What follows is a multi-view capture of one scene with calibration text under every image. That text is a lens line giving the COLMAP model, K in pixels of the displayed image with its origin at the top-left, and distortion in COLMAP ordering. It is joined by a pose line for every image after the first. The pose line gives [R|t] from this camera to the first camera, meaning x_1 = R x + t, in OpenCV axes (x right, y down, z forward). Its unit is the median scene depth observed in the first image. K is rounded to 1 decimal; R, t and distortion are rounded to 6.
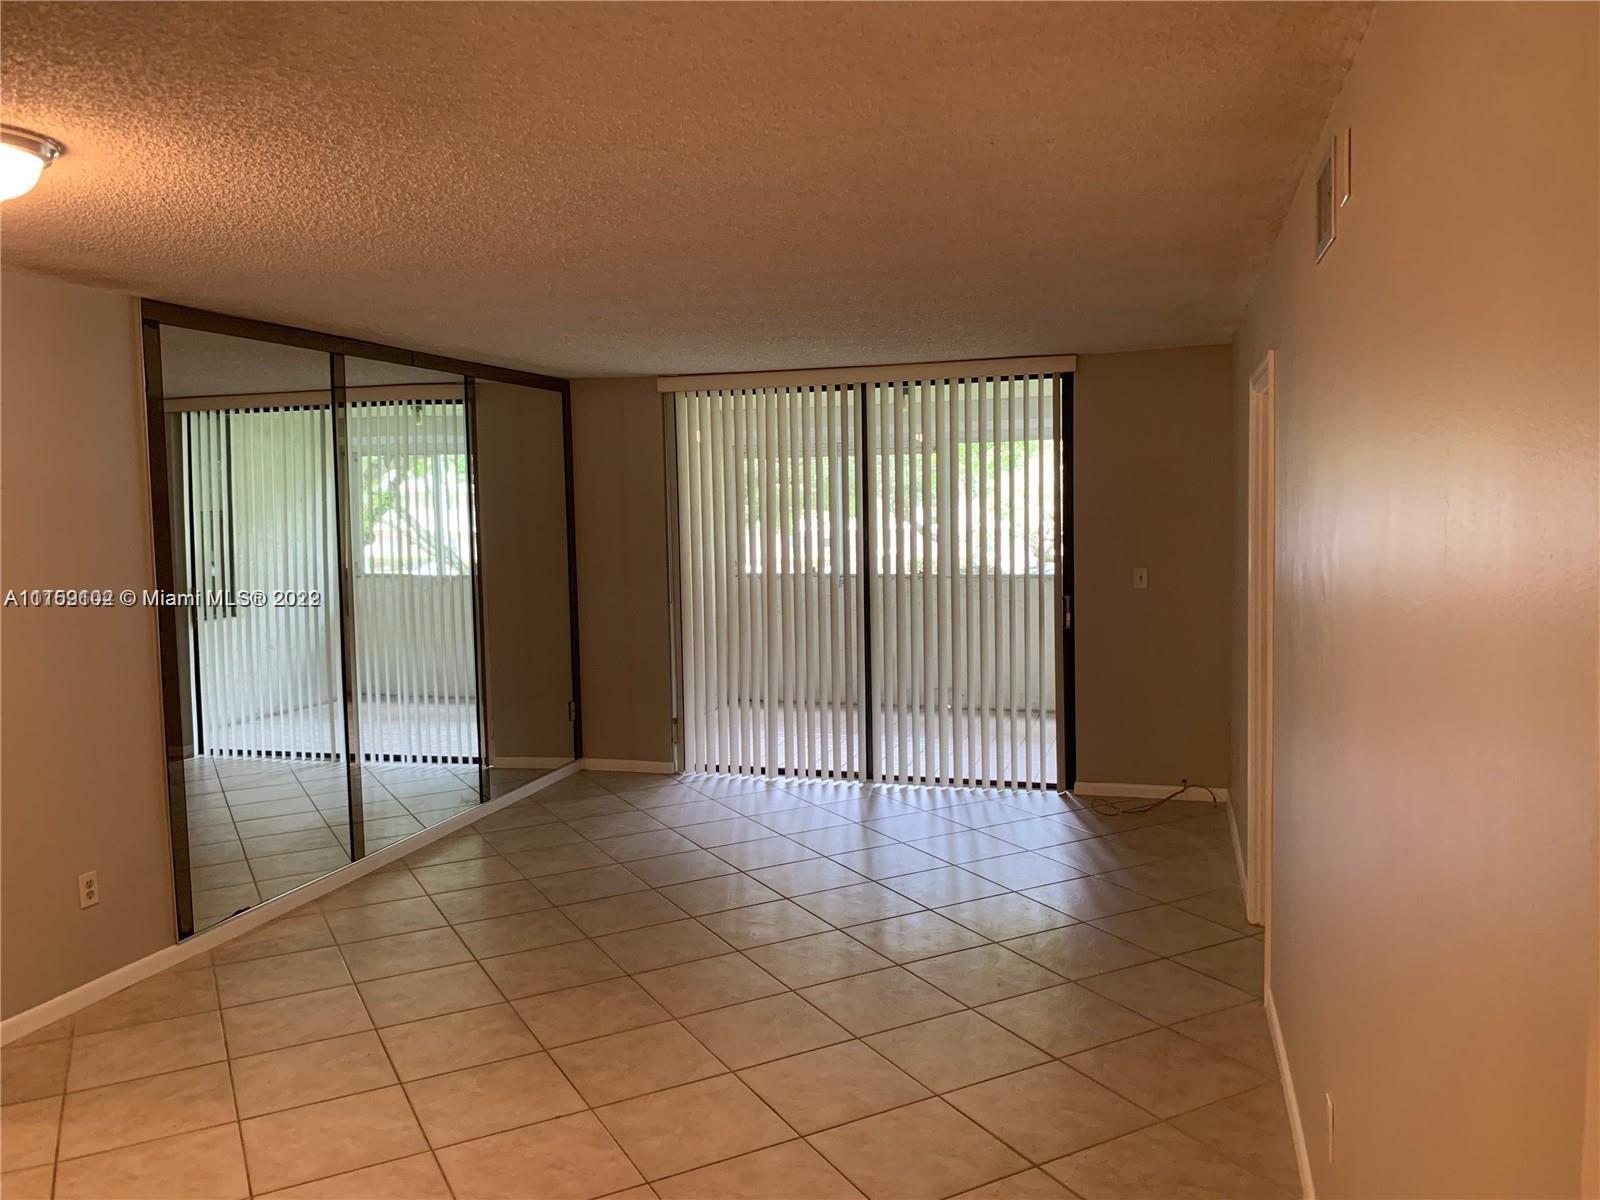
lens RADIAL K [[1230.0, 0, 801.2], [0, 1230.0, 600.4], [0, 0, 1]] dist [0.008015, 0.002808]
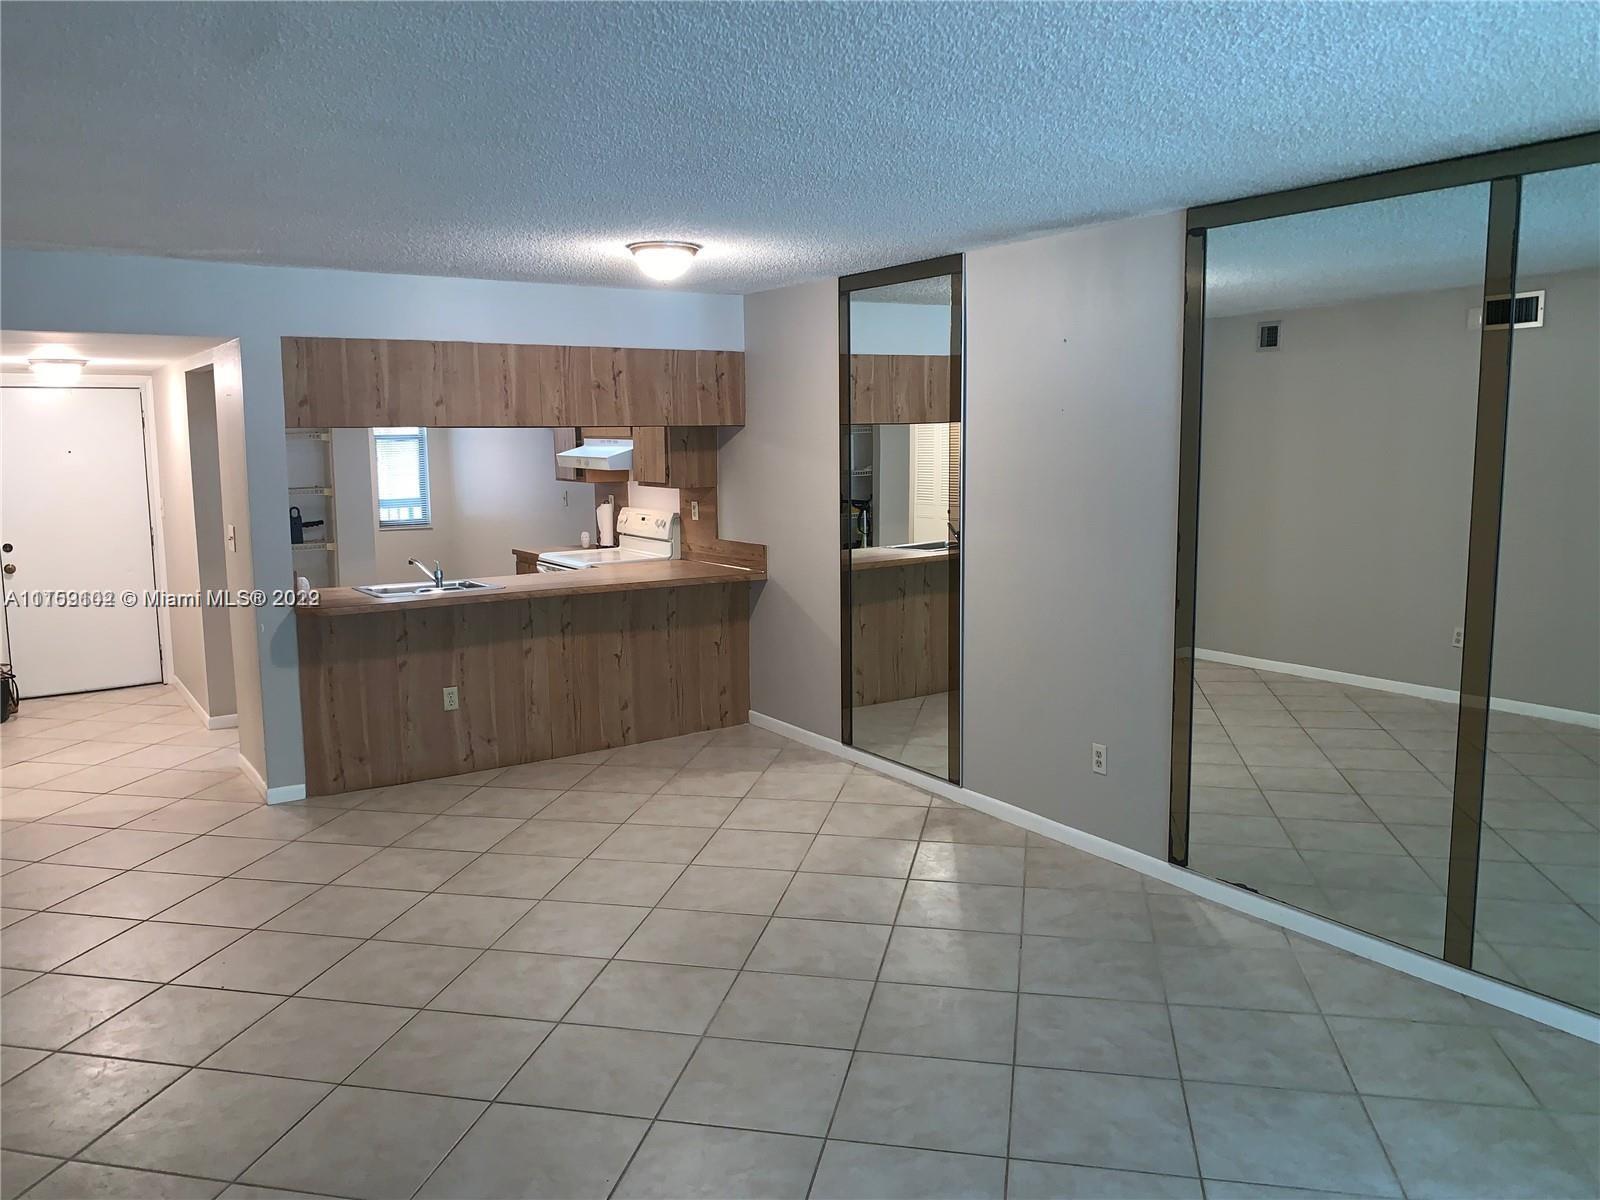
lens RADIAL K [[1230.0, 0, 804.0], [0, 1230.0, 589.3], [0, 0, 1]] dist [0.008015, 0.002808]
pose [[-0.642553, 0.124303, -0.756092, 0.420973], [-0.039765, 0.980015, 0.194910, -0.125661], [0.765209, 0.155306, -0.624768, 1.389397]]
